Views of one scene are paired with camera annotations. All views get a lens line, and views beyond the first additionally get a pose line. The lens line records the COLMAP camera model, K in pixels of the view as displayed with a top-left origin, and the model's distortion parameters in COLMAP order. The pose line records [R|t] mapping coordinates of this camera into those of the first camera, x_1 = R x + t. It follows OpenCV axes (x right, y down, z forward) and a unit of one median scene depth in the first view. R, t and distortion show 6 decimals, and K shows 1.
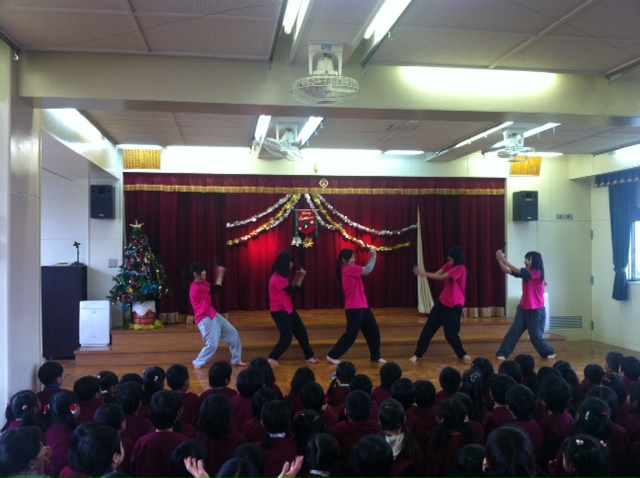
lens RADIAL K [[606.8, 0, 320.0], [0, 606.8, 239.0], [0, 0, 1]] dist [0.044653, -0.246732]
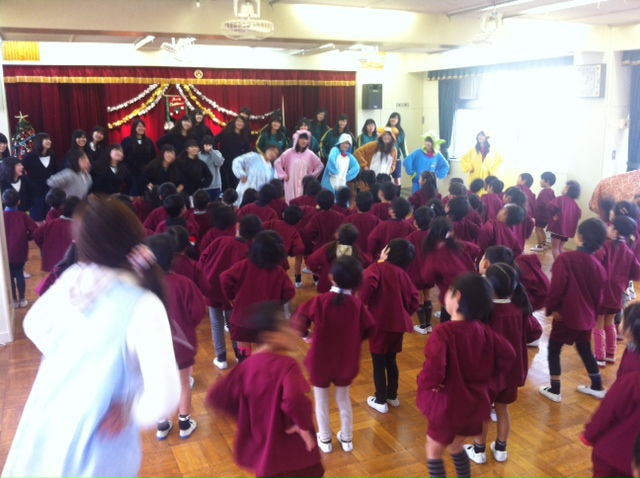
lens RADIAL K [[606.8, 0, 320.0], [0, 606.8, 239.0], [0, 0, 1]] dist [0.044653, -0.246732]
pose [[0.962377, -0.060093, 0.264988, -0.090399], [0.001188, 0.976159, 0.217055, -0.039646], [-0.271714, -0.208574, 0.939504, -0.142577]]
